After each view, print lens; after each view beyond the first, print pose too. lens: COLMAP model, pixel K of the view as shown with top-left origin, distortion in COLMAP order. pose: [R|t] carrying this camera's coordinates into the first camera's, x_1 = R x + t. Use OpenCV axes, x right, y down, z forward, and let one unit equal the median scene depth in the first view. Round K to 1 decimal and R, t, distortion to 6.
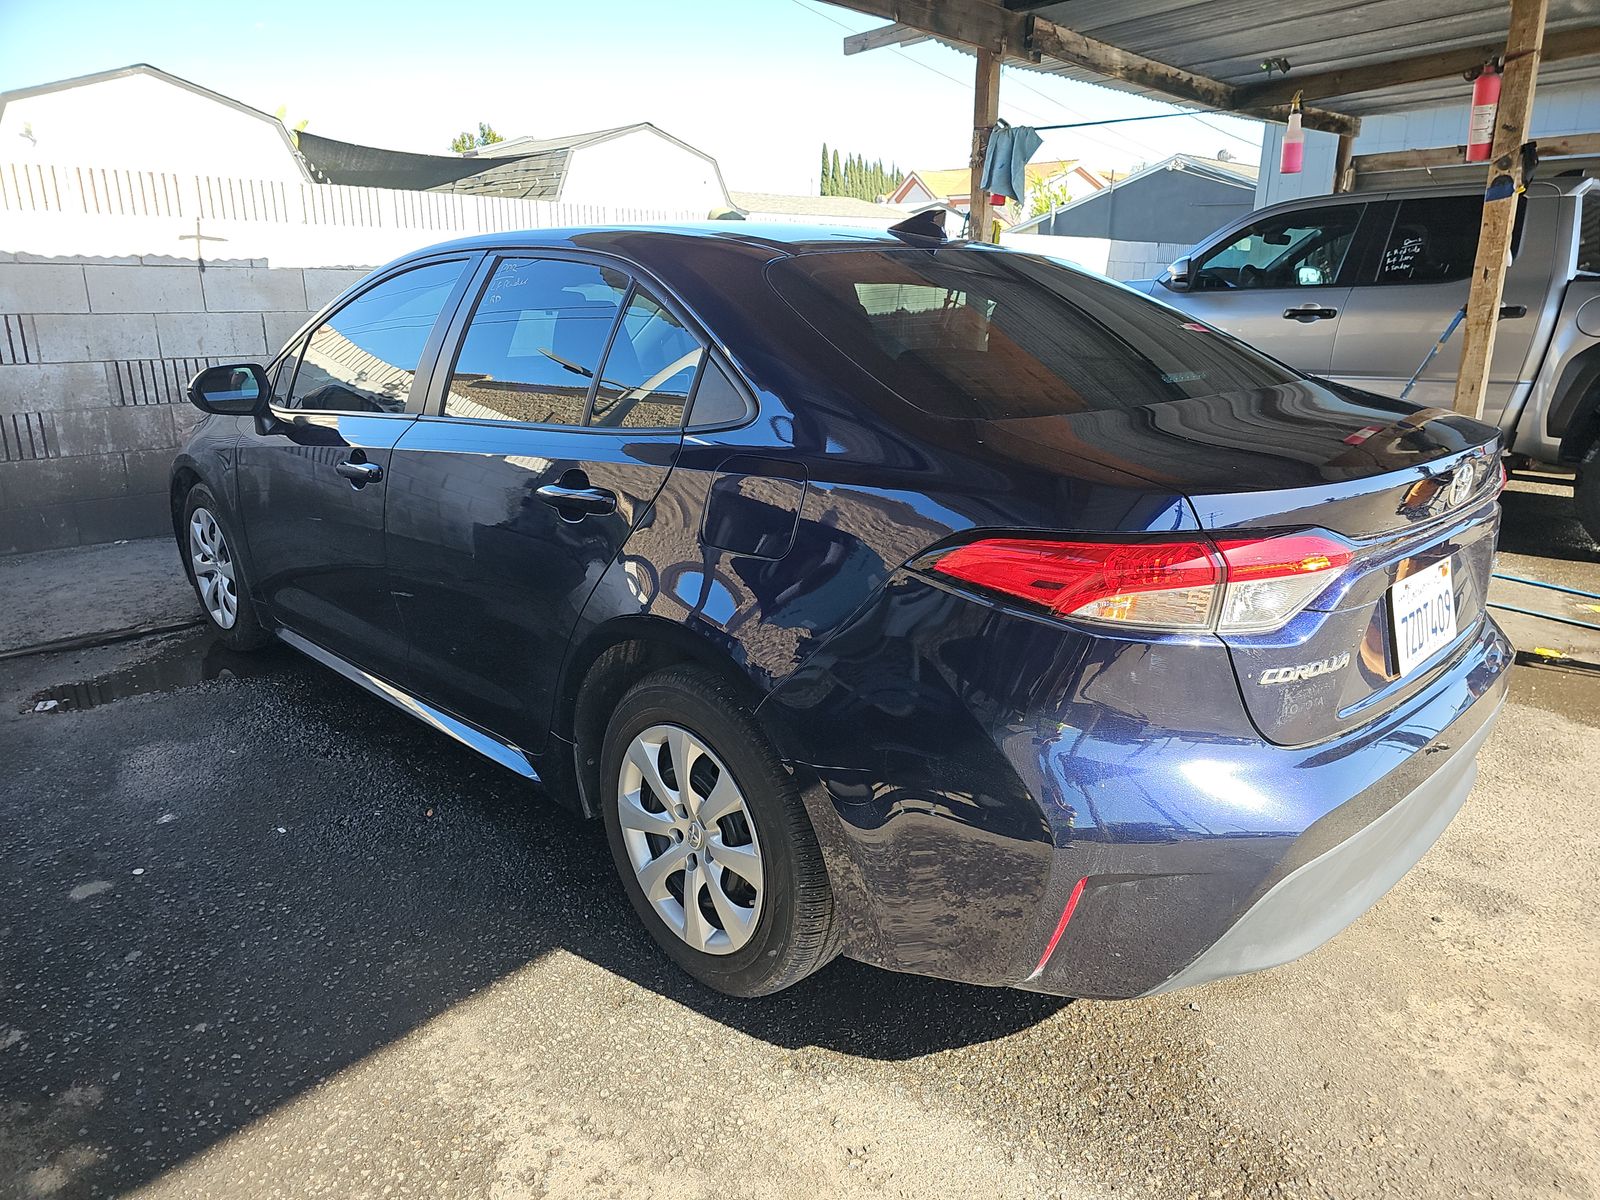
lens RADIAL K [[1073.6, 0, 807.8], [0, 1073.6, 608.6], [0, 0, 1]] dist [0.028115, -0.021305]
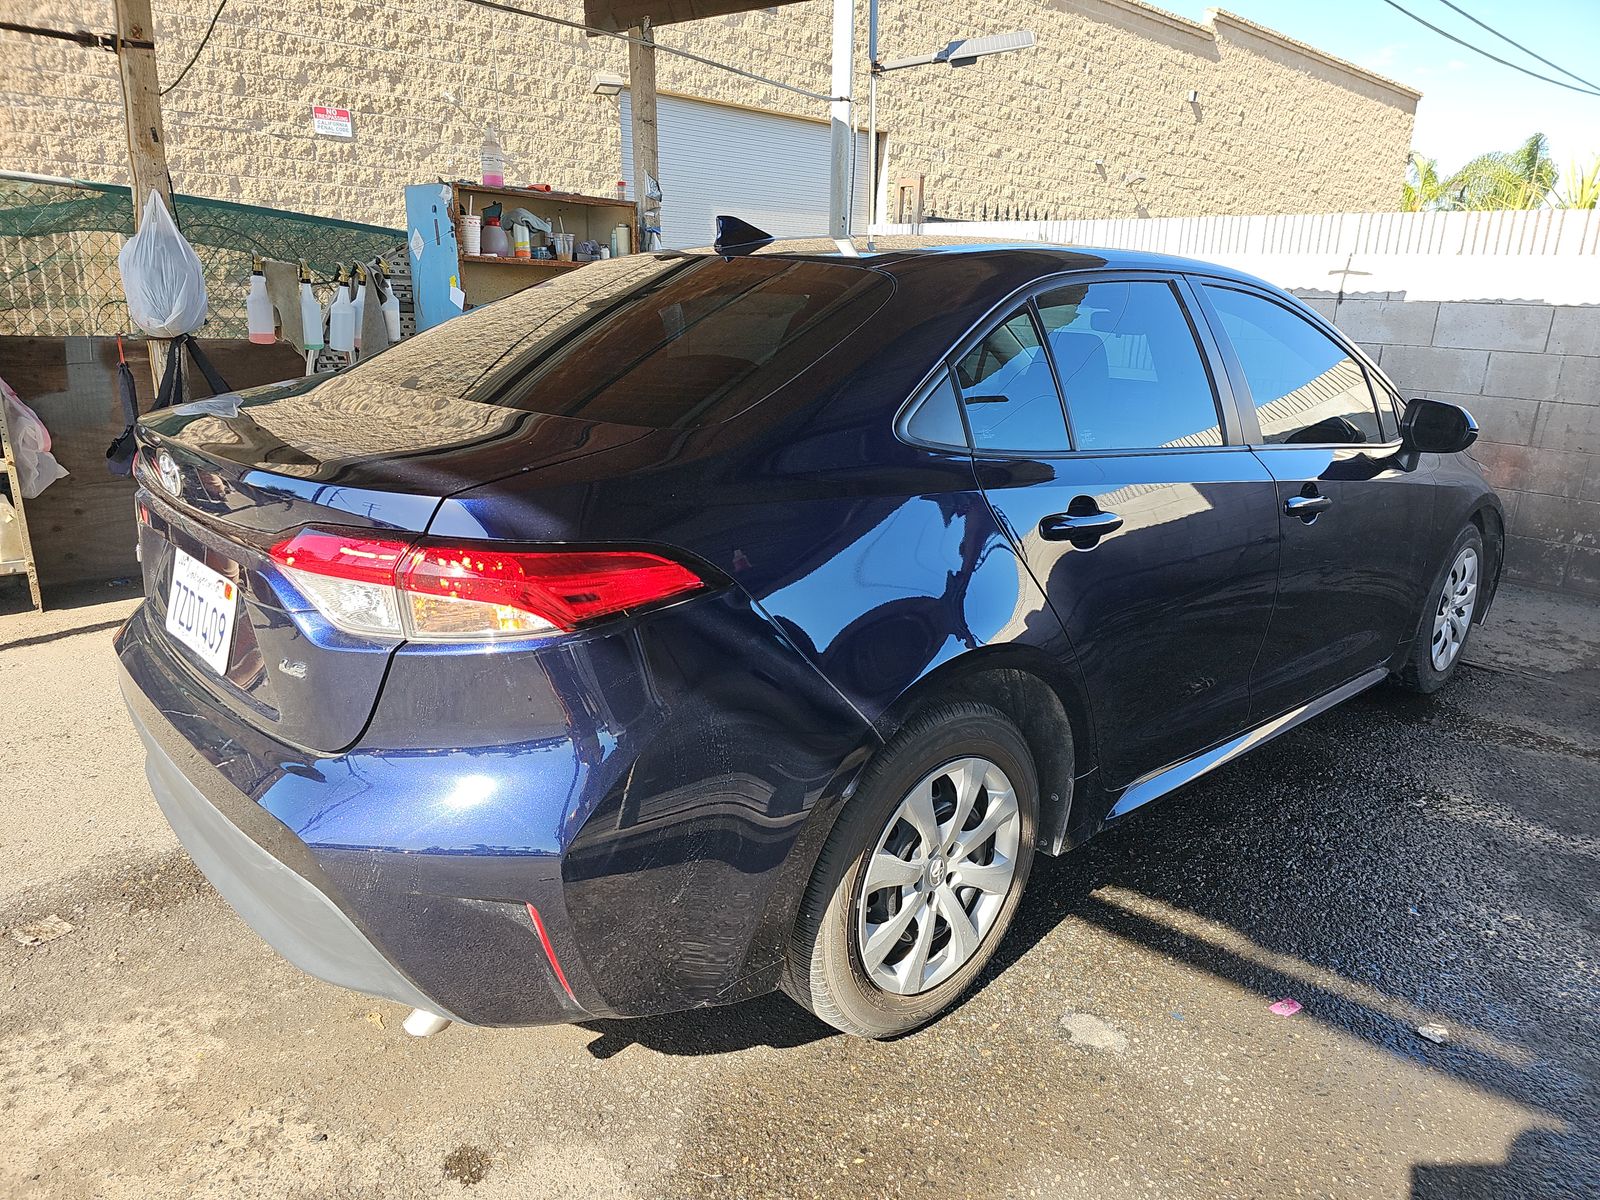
lens RADIAL K [[1073.6, 0, 783.8], [0, 1073.6, 590.2], [0, 0, 1]] dist [0.028115, -0.021305]
pose [[-0.044968, 0.256912, -0.965388, 0.553125], [-0.323634, 0.910503, 0.257381, -0.155281], [0.945113, 0.324006, 0.042202, 0.541515]]
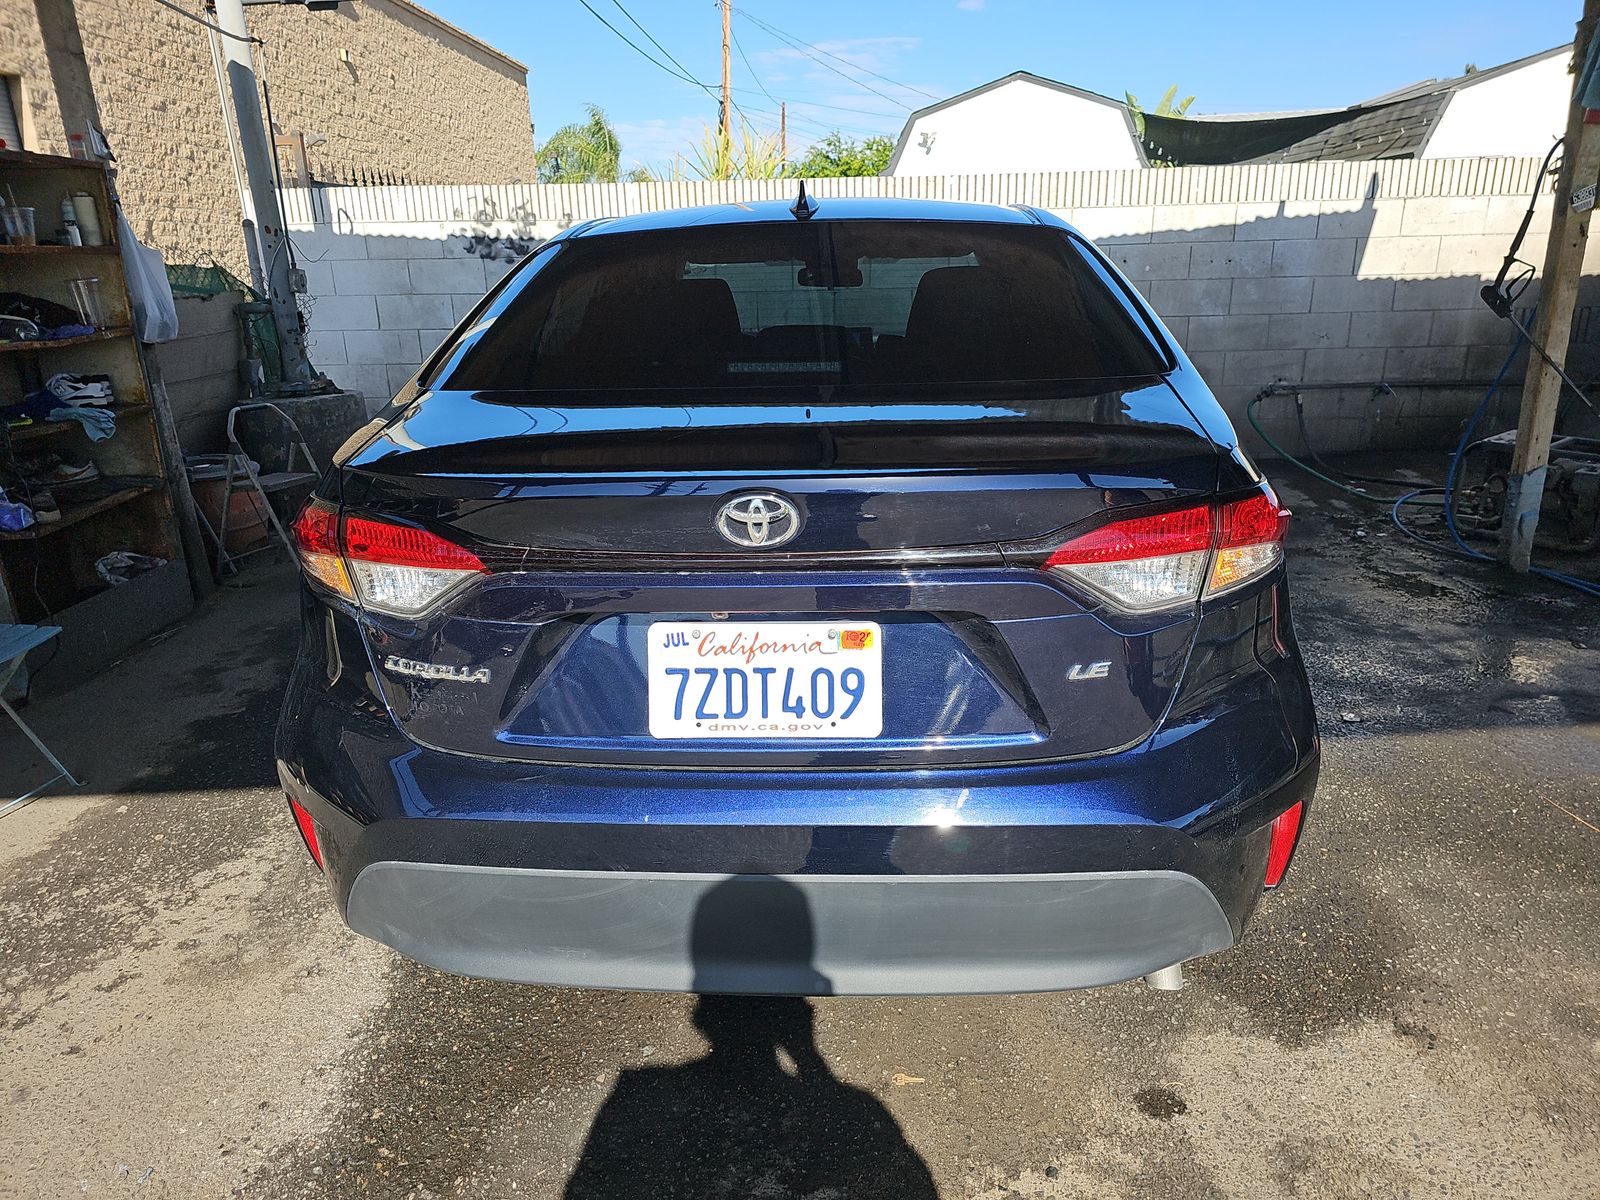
lens RADIAL K [[1073.6, 0, 798.2], [0, 1073.6, 597.5], [0, 0, 1]] dist [0.028115, -0.021305]
pose [[0.660750, 0.198223, -0.723959, 0.424944], [-0.188142, 0.977447, 0.095914, -0.047537], [0.726645, 0.072832, 0.683142, 0.195914]]
